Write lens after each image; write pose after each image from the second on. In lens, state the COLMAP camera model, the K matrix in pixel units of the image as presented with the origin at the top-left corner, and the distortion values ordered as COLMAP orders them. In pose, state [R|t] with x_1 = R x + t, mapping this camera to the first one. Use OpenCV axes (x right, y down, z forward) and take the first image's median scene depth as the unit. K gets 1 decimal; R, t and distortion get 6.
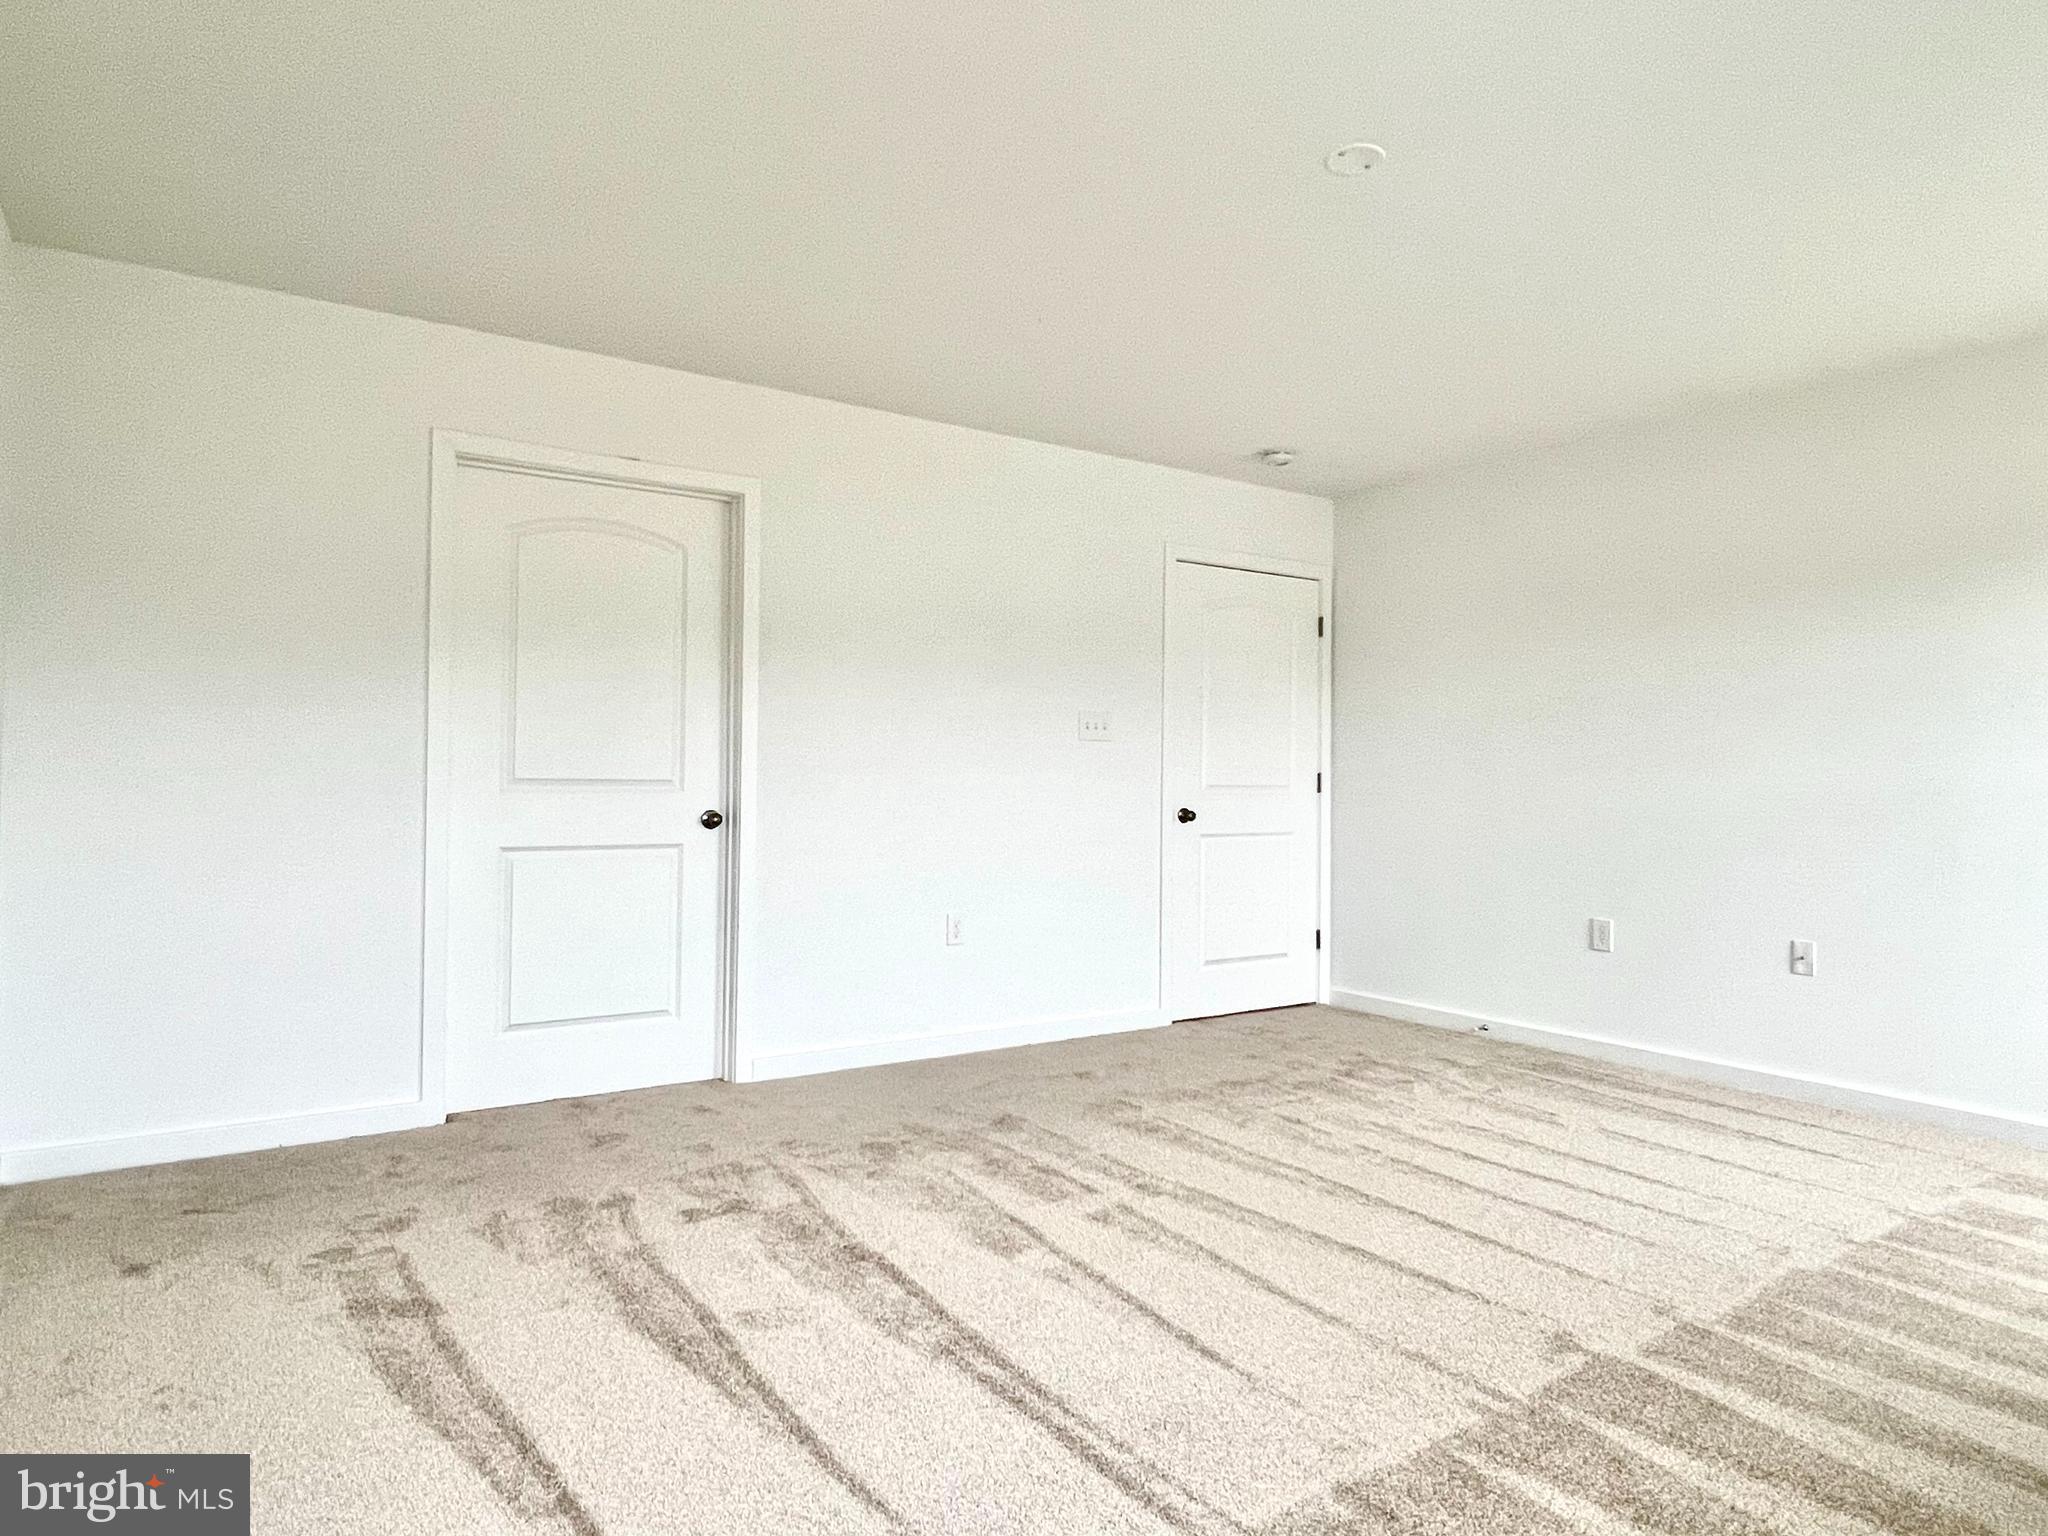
lens RADIAL K [[1248.1, 0, 1018.9], [0, 1248.1, 760.0], [0, 0, 1]] dist [-0.003019, 0.000181]
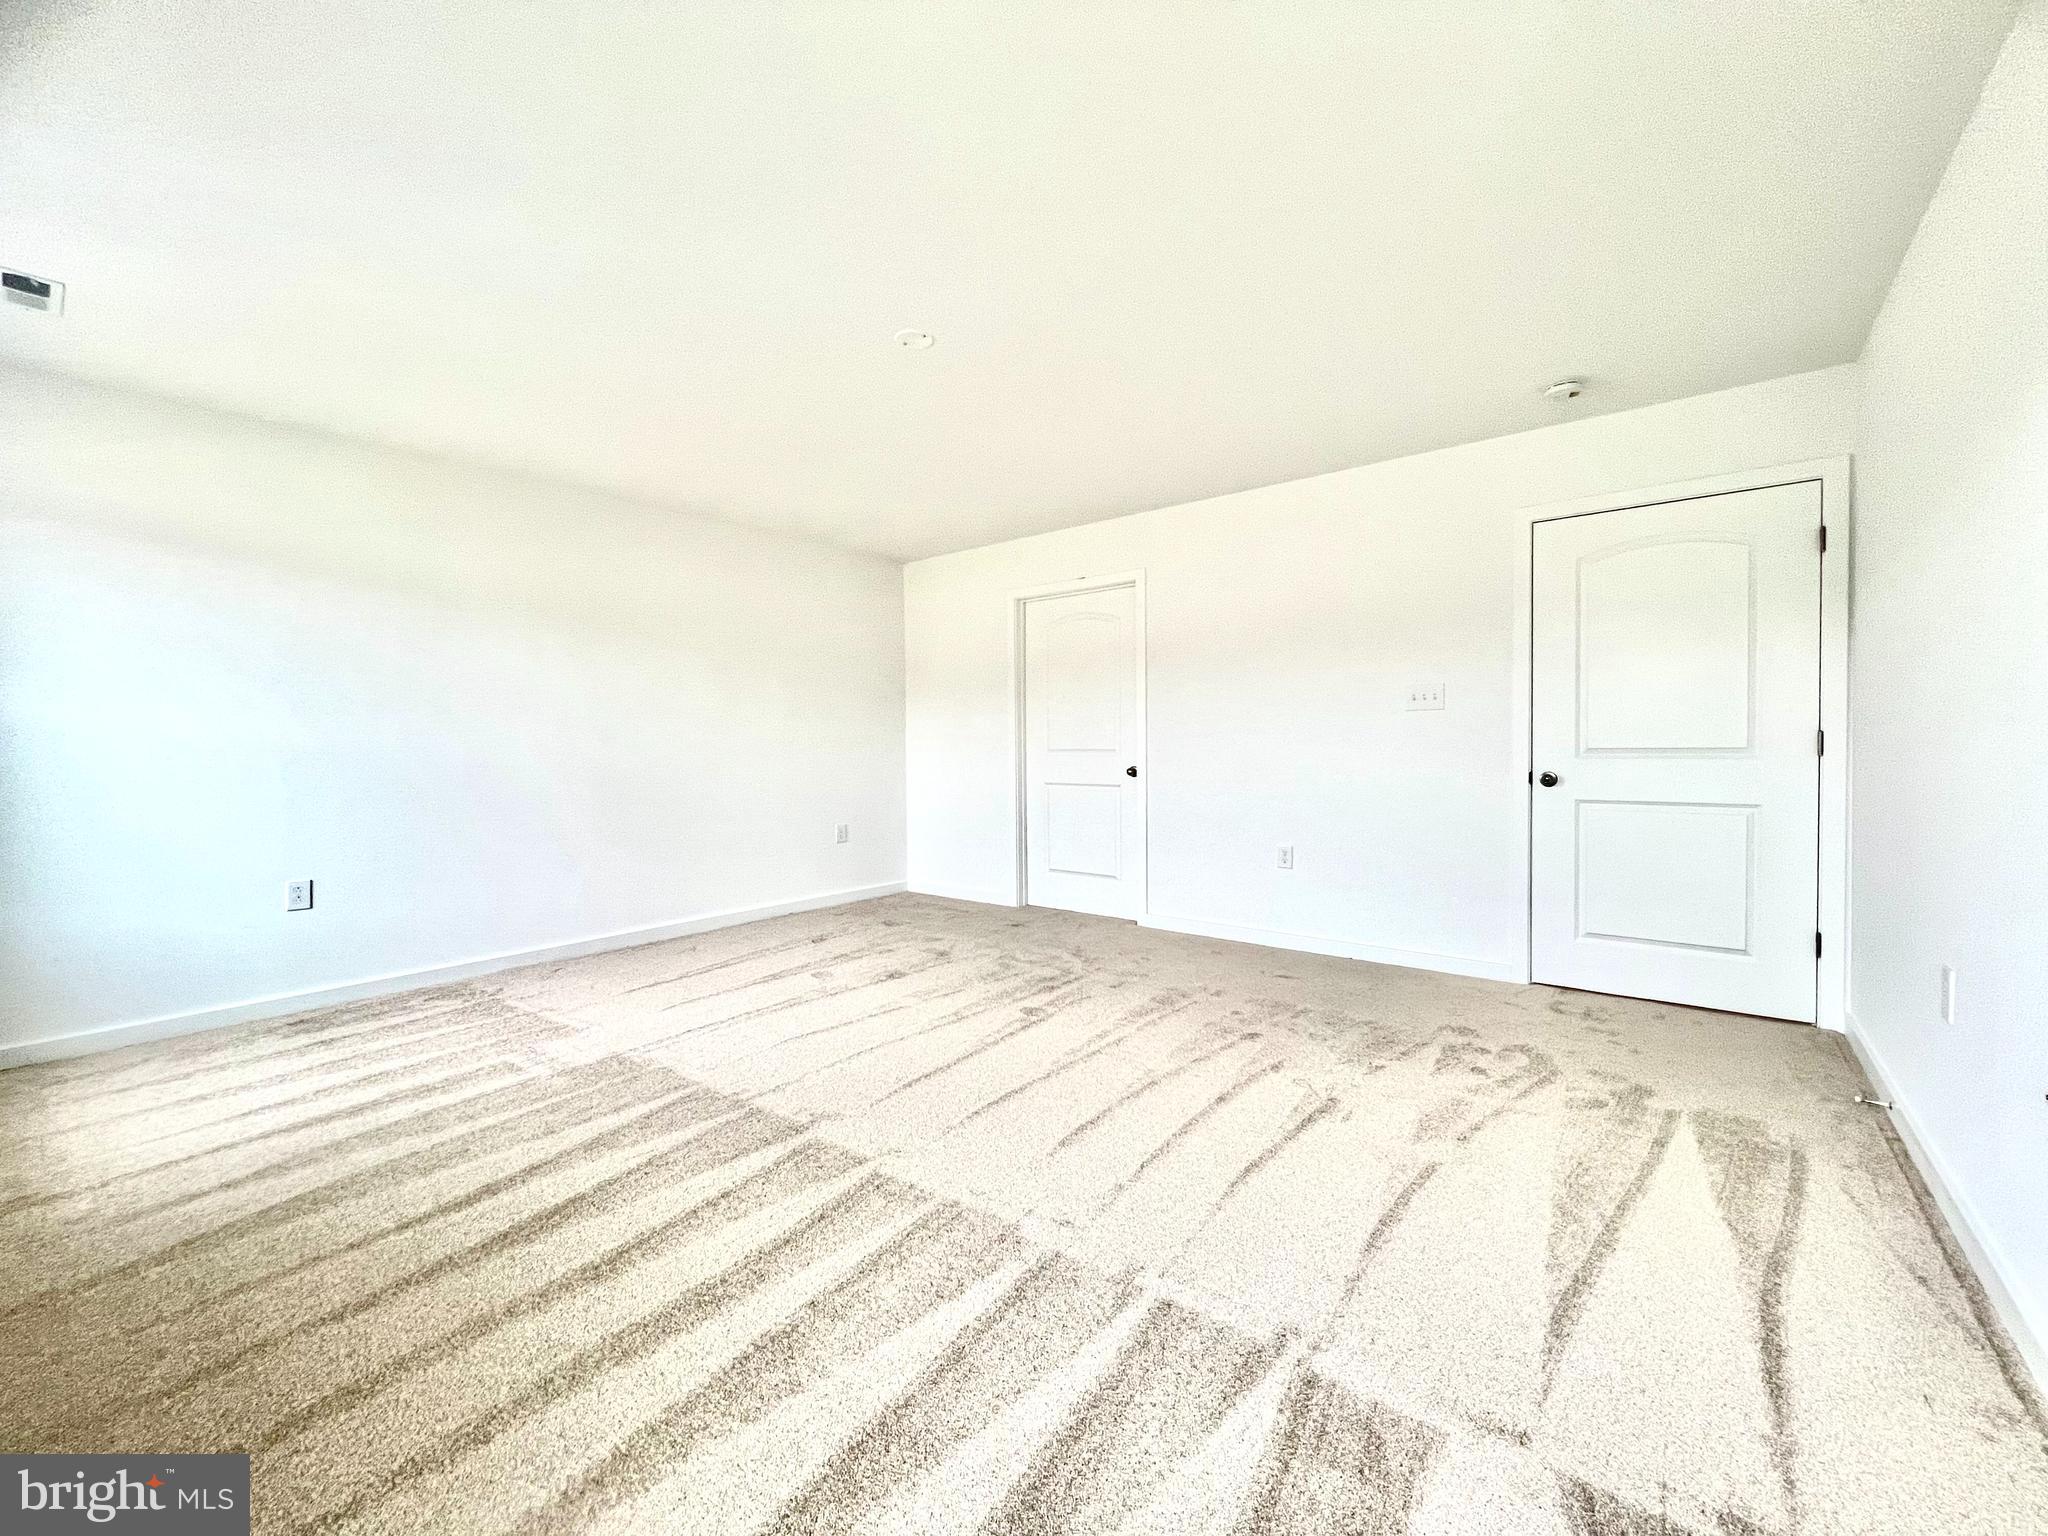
lens RADIAL K [[822.8, 0, 1026.6], [0, 822.8, 759.6], [0, 0, 1]] dist [0.000120, -0.000019]
pose [[0.294322, 0.007227, -0.955679, 1.010449], [0.025953, 0.999542, 0.015552, 0.011543], [0.955354, -0.029379, 0.293999, 0.649457]]
